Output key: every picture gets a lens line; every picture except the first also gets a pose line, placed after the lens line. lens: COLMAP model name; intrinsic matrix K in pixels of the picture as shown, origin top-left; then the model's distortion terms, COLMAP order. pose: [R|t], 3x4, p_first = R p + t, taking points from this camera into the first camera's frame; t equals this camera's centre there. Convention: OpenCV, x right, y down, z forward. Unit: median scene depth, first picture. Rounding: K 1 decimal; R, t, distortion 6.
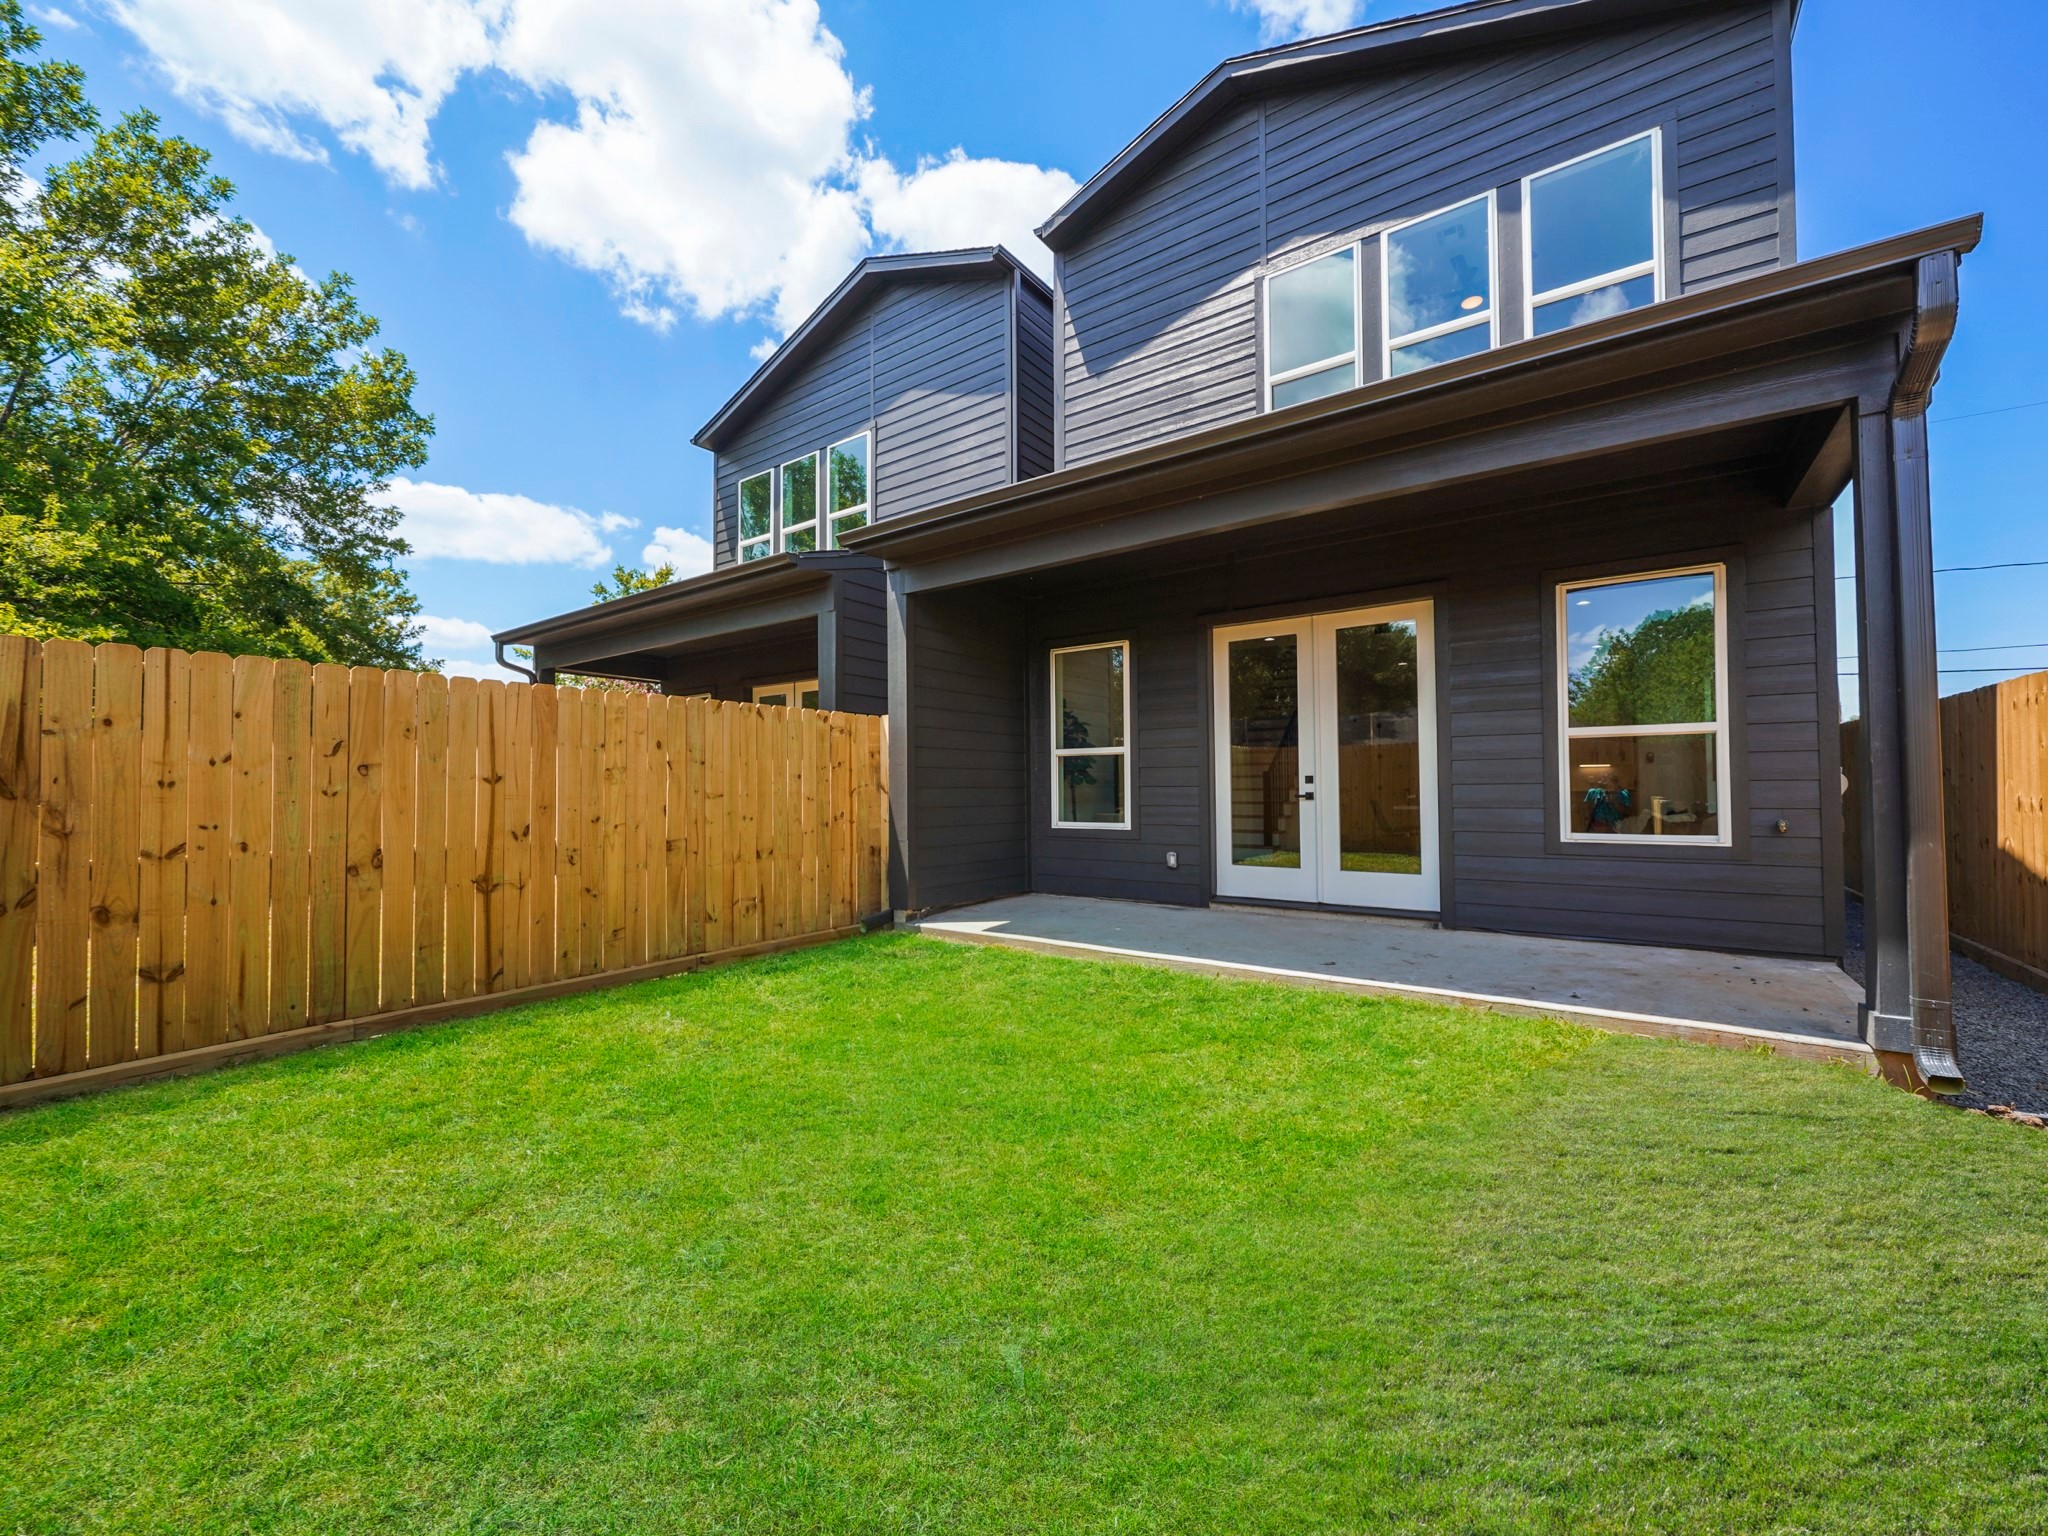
lens RADIAL K [[796.8, 0, 1025.3], [0, 796.8, 770.5], [0, 0, 1]] dist [-0.006861, 0.000258]
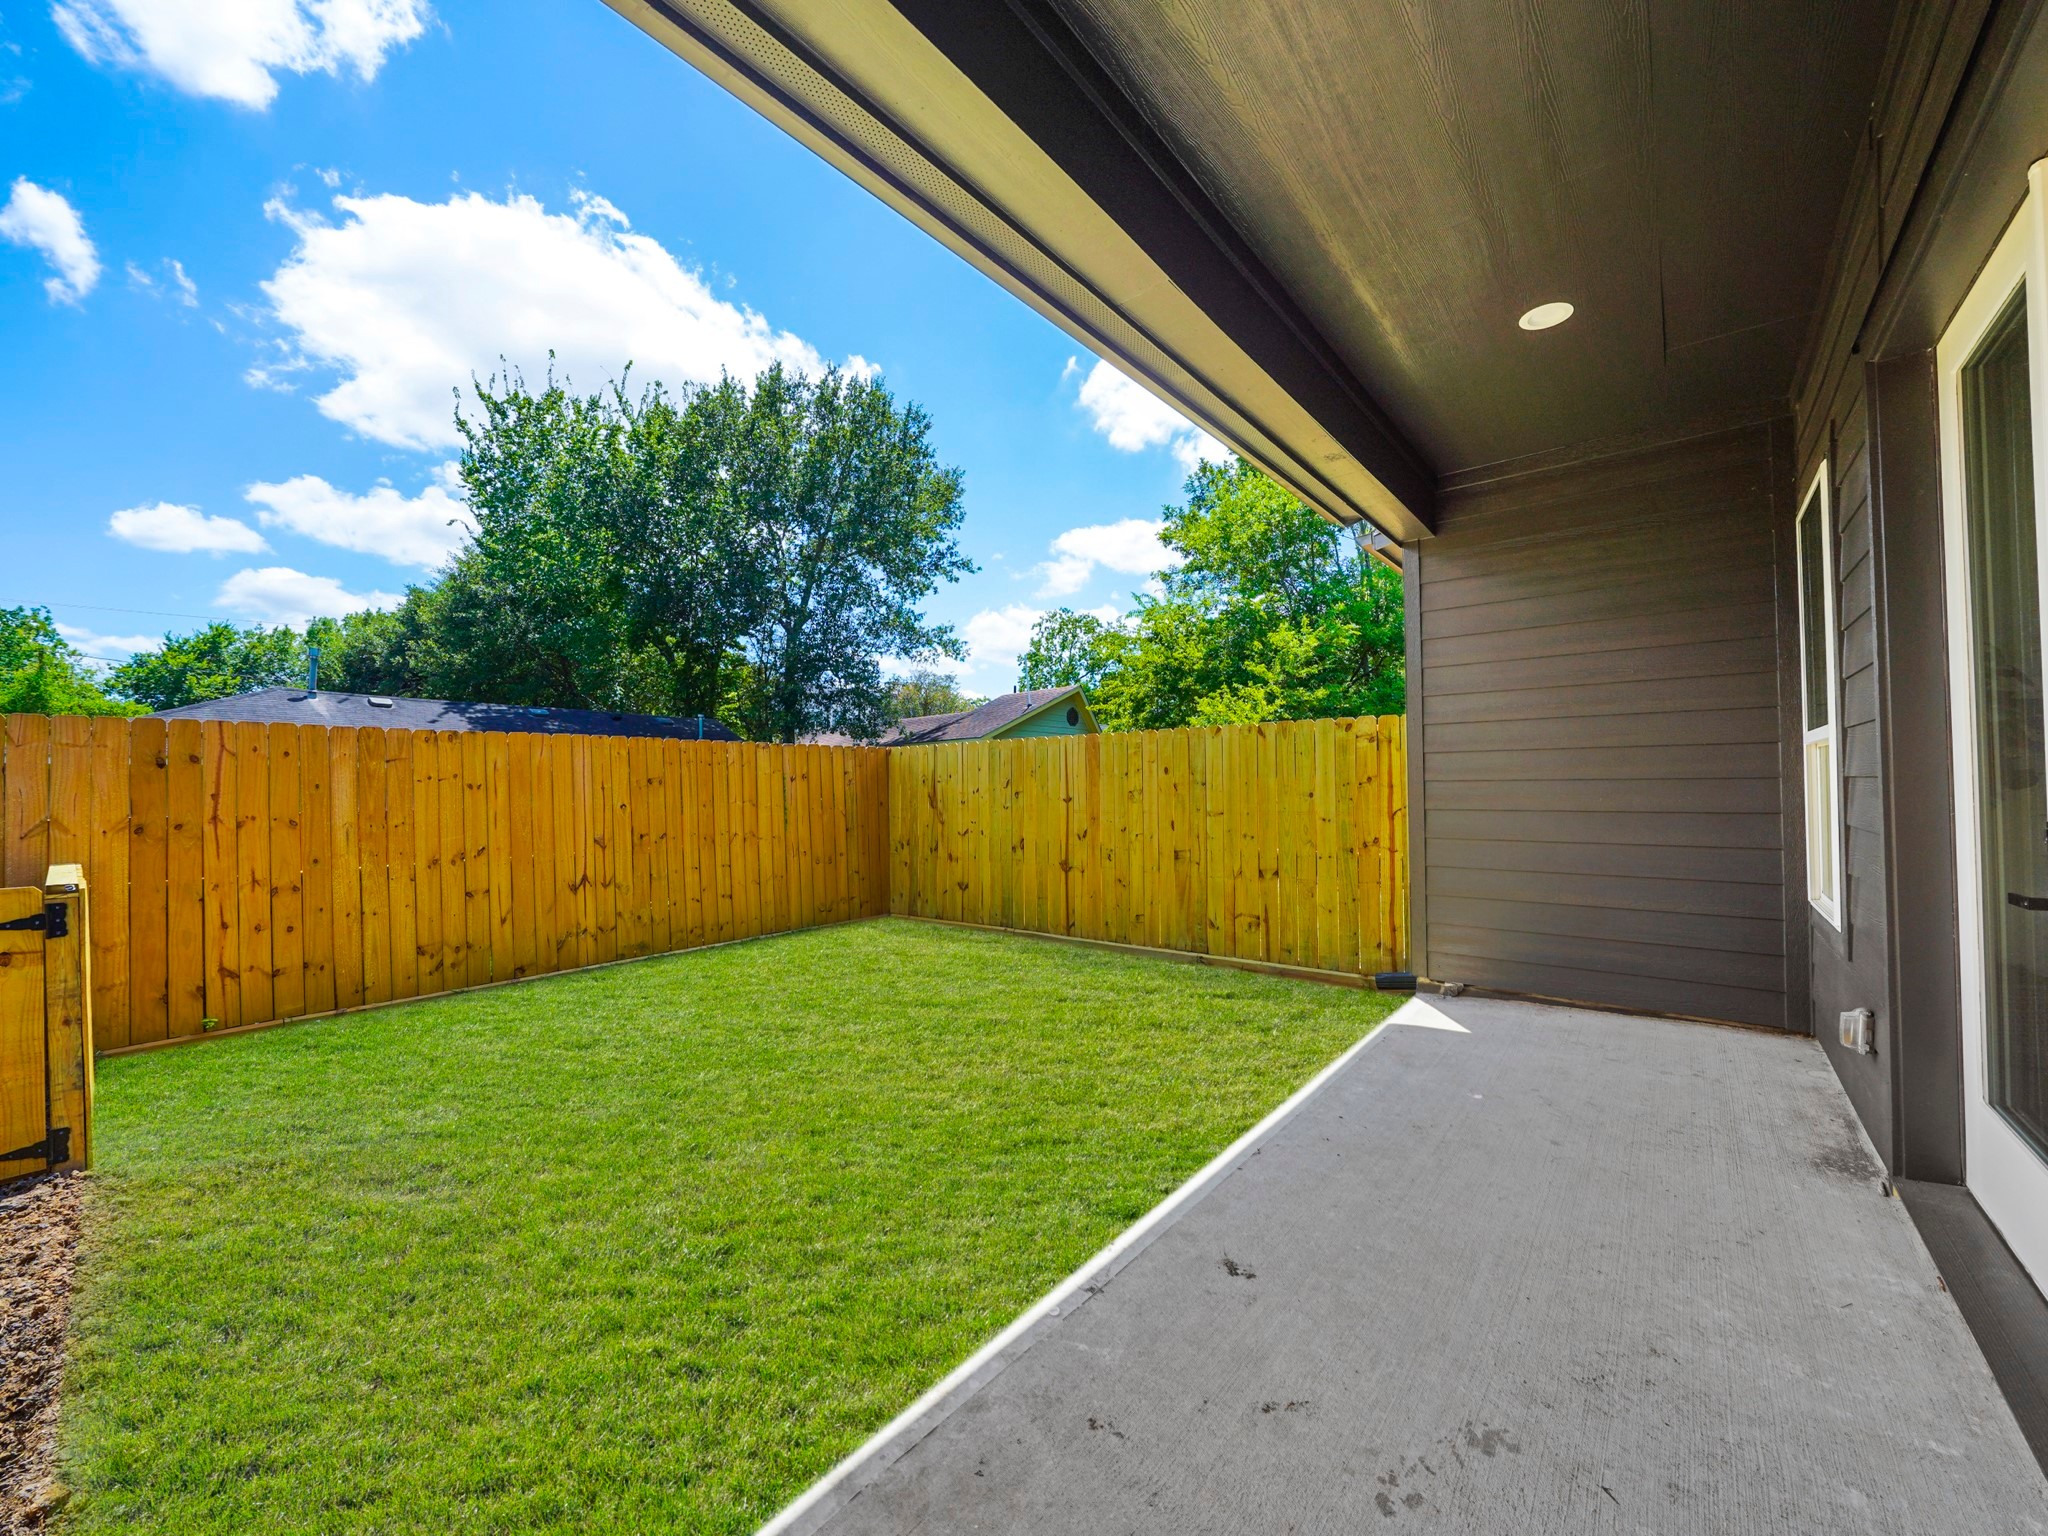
lens RADIAL K [[796.8, 0, 1021.6], [0, 796.8, 780.8], [0, 0, 1]] dist [-0.006861, 0.000258]
pose [[-0.070145, -0.007387, -0.997509, 0.725913], [0.030117, 0.999501, -0.009519, -0.011192], [0.997082, -0.030709, -0.069888, 0.821105]]
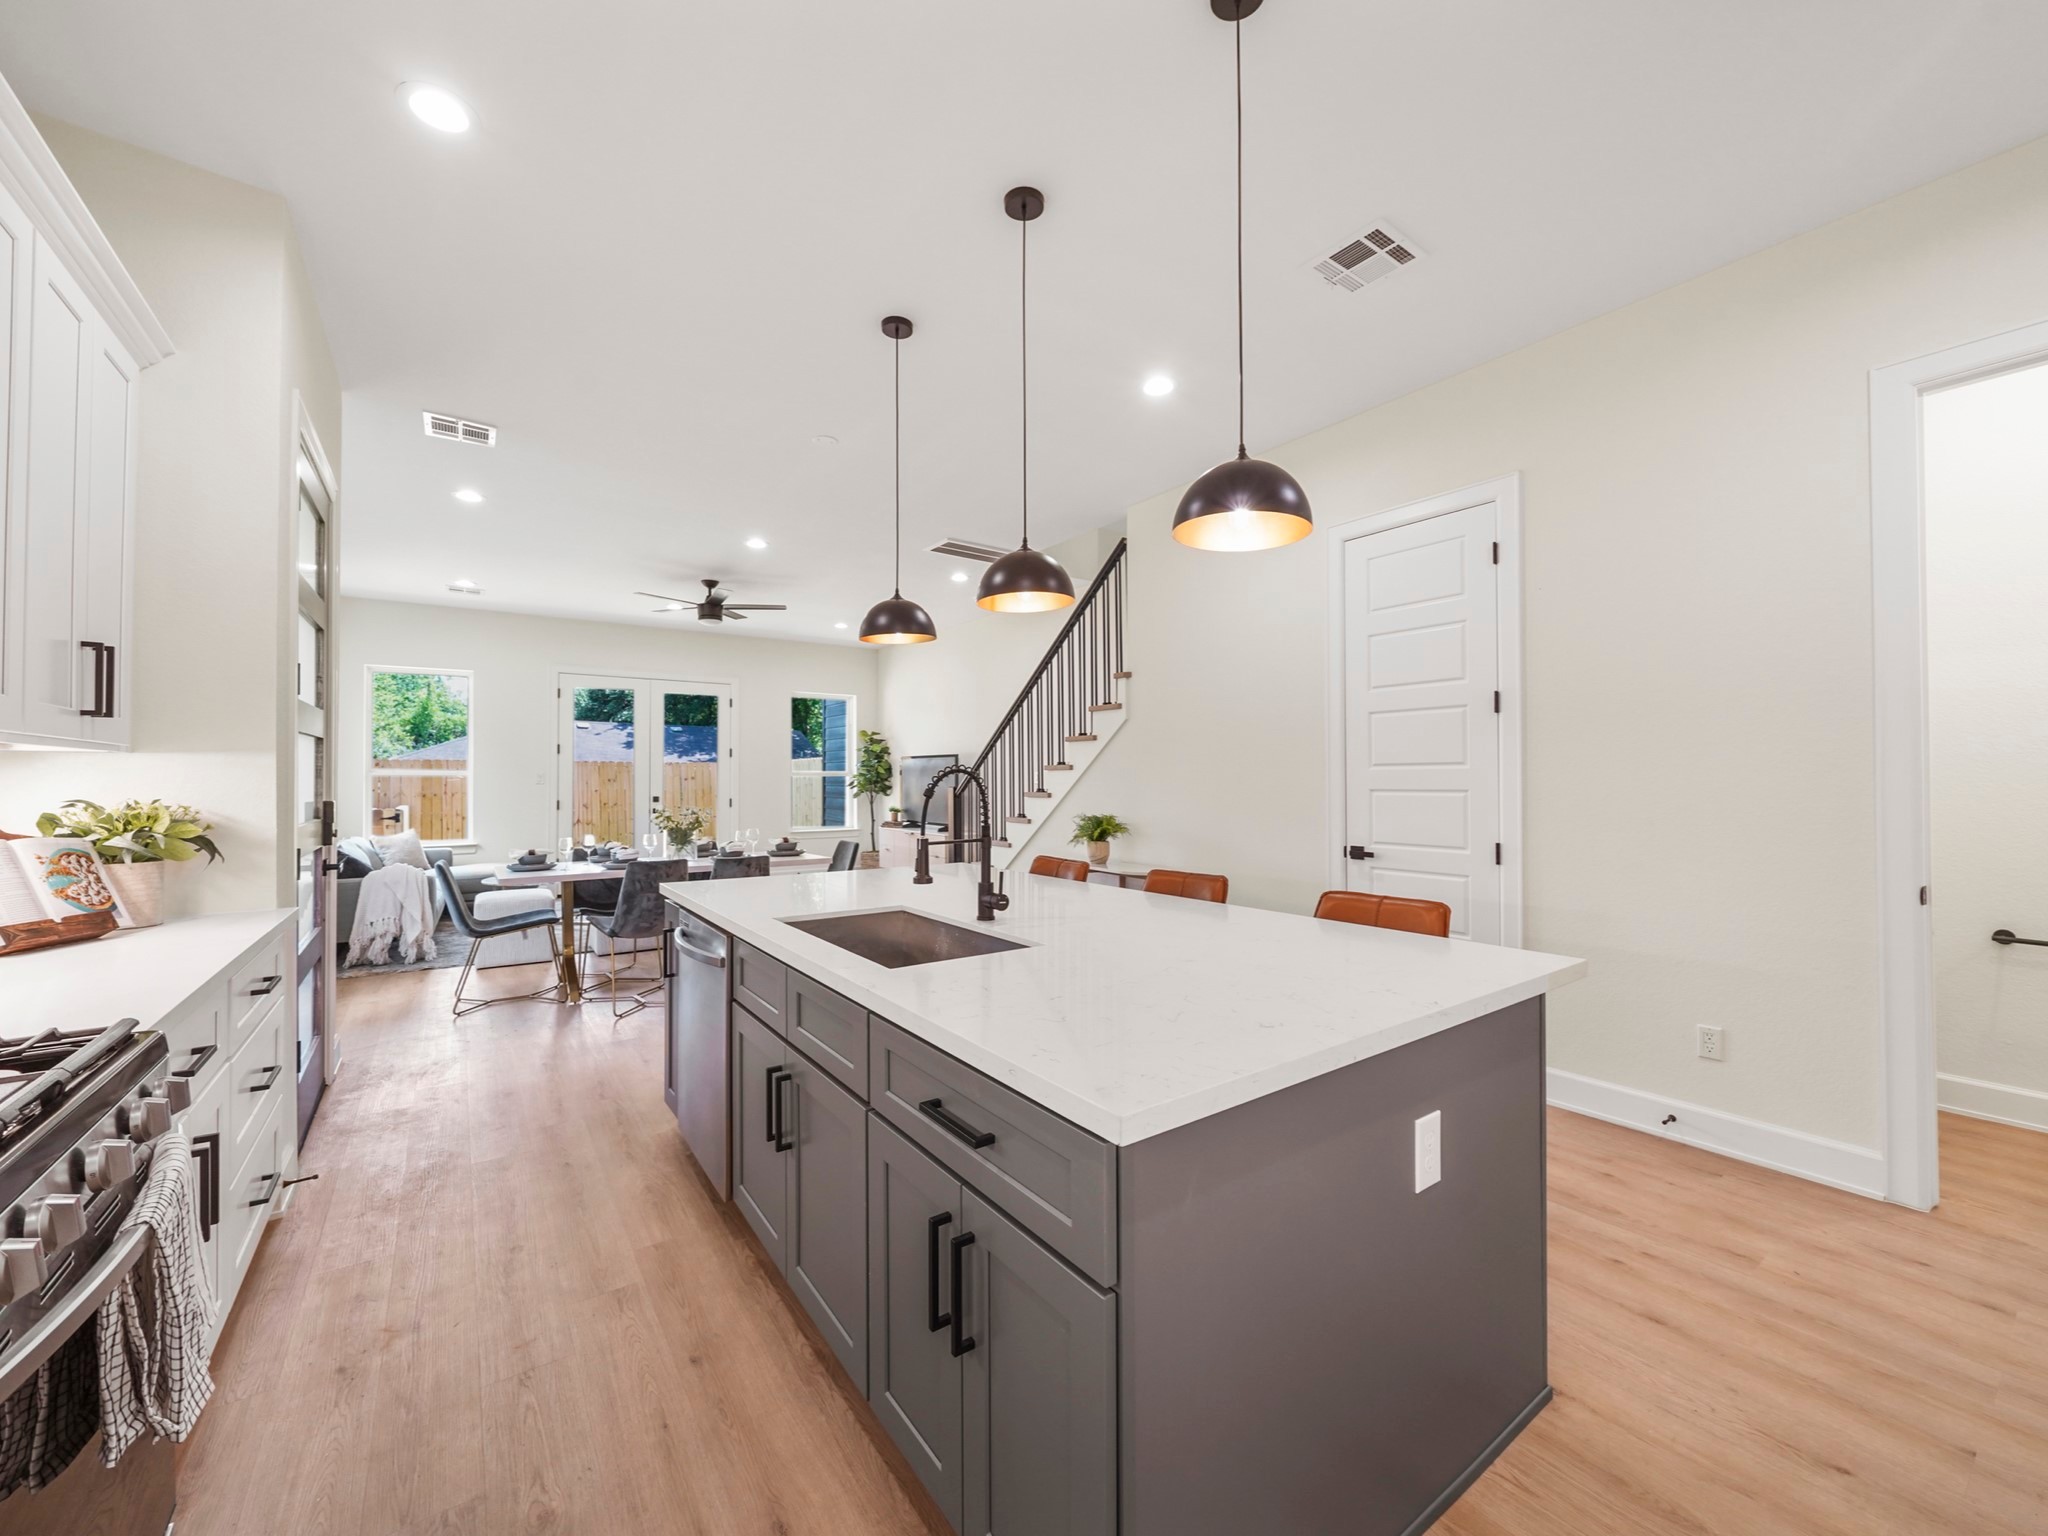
lens RADIAL K [[796.8, 0, 1020.4], [0, 796.8, 770.3], [0, 0, 1]] dist [-0.006861, 0.000258]
pose [[-0.322080, -0.009543, -0.946664, 1.364256], [0.022816, 0.999581, -0.017839, 0.000676], [0.946438, -0.027344, -0.321727, 1.828702]]
